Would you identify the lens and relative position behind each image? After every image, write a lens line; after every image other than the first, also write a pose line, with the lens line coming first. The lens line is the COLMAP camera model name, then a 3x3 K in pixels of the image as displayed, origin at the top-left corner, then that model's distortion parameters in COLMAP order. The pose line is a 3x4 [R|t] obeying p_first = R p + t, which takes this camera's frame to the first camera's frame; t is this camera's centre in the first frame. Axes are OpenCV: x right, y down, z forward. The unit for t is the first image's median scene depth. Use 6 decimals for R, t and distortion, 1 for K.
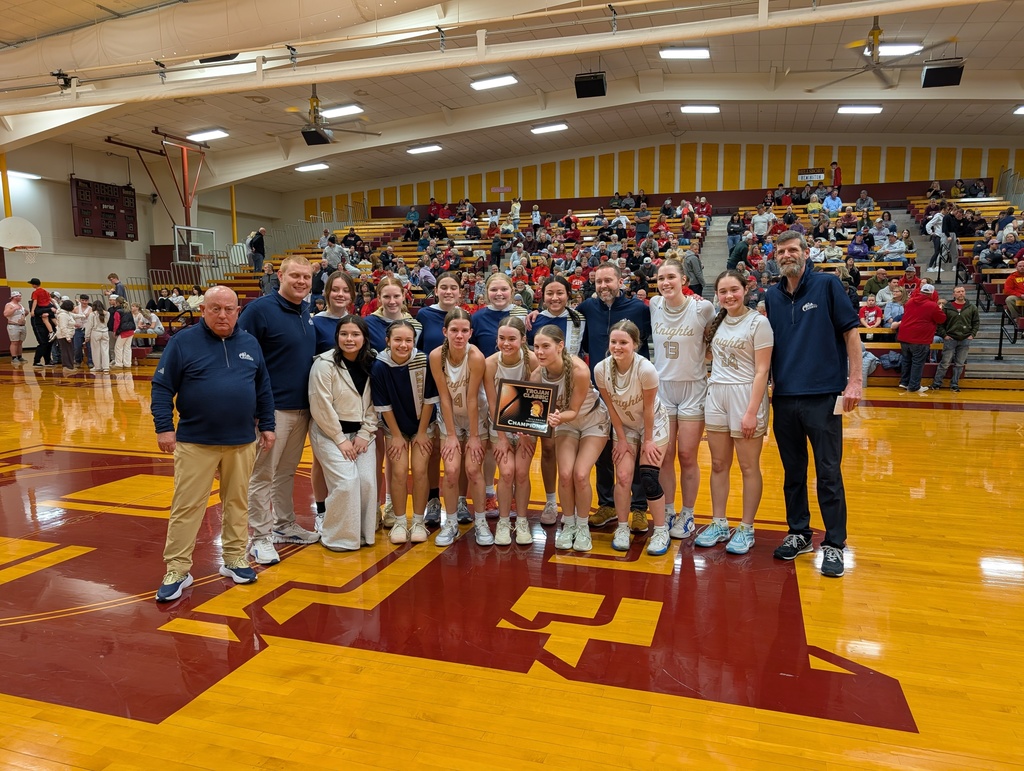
lens RADIAL K [[731.1, 0, 514.4], [0, 731.1, 391.0], [0, 0, 1]] dist [0.017198, -0.008032]
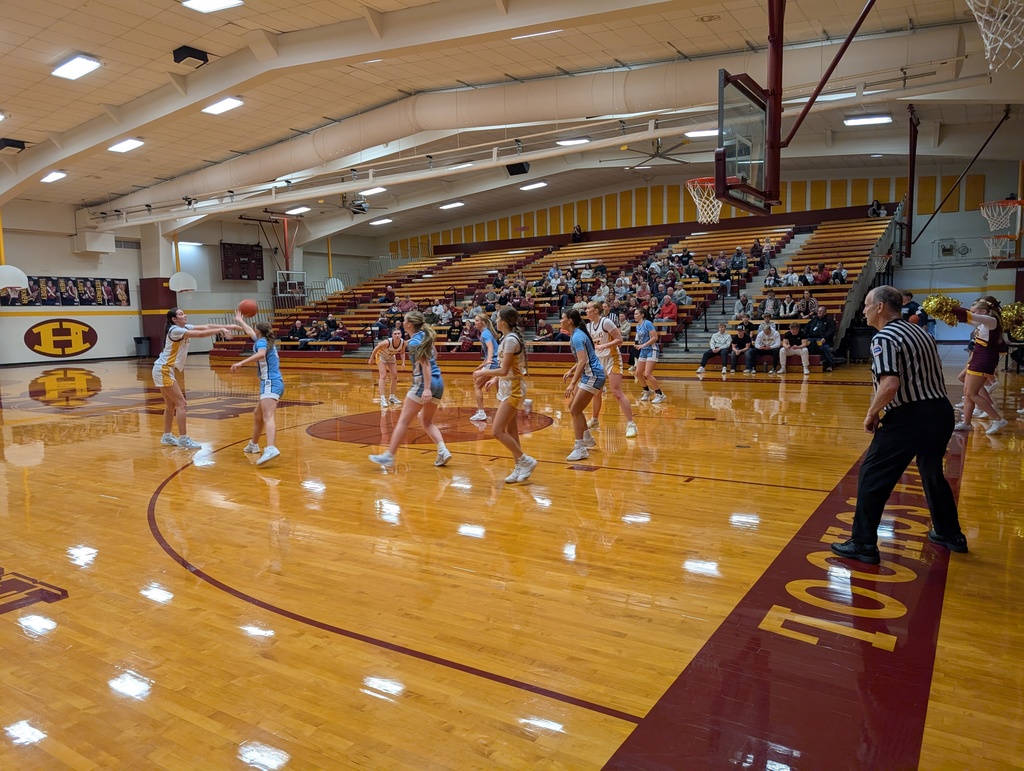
lens RADIAL K [[731.1, 0, 510.6], [0, 731.1, 384.9], [0, 0, 1]] dist [0.017198, -0.008032]
pose [[0.966647, 0.001936, -0.256105, 0.364067], [-0.007652, 0.999743, -0.021325, 0.037210], [0.255998, 0.022573, 0.966414, -0.313954]]
